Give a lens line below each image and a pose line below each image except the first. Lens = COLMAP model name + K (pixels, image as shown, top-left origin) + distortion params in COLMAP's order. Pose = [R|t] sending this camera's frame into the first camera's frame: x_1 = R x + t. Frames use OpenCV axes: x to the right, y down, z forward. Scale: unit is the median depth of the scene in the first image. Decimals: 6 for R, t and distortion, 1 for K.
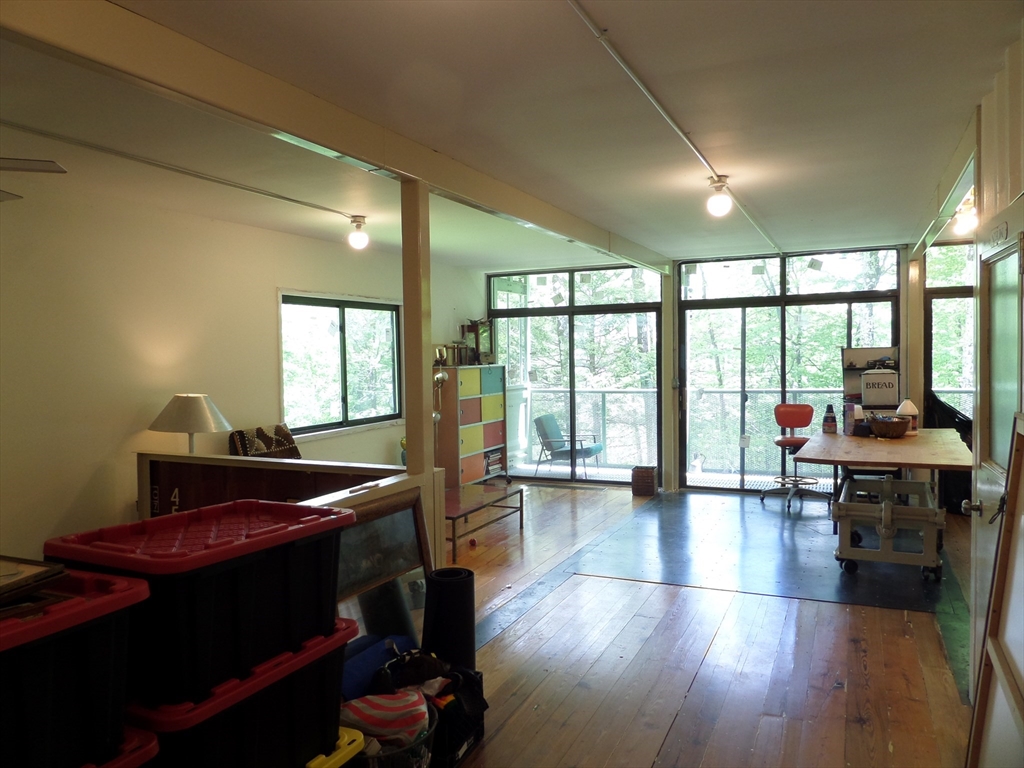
lens RADIAL K [[743.1, 0, 512.0], [0, 743.1, 384.0], [0, 0, 1]] dist [-0.001270, 0.000509]
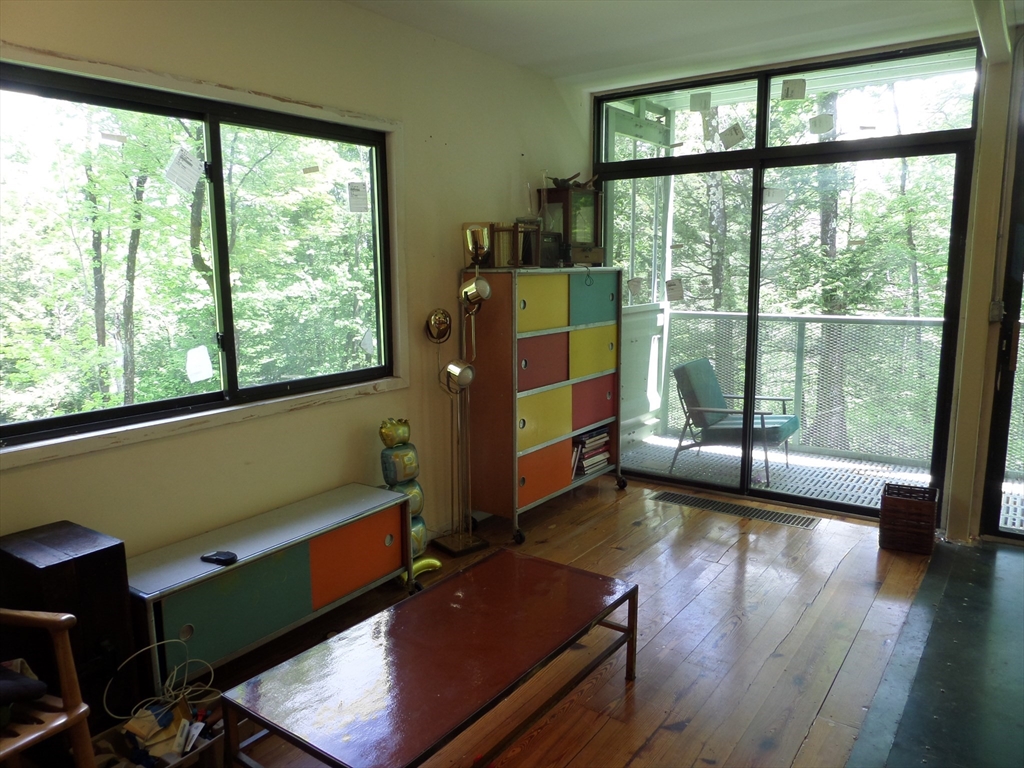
lens RADIAL K [[743.1, 0, 512.0], [0, 743.1, 384.0], [0, 0, 1]] dist [-0.001270, 0.000509]
pose [[0.982970, 0.037184, -0.179964, 0.012215], [-0.014791, 0.992146, 0.124206, -0.008555], [0.183169, -0.119429, 0.975800, 0.471035]]
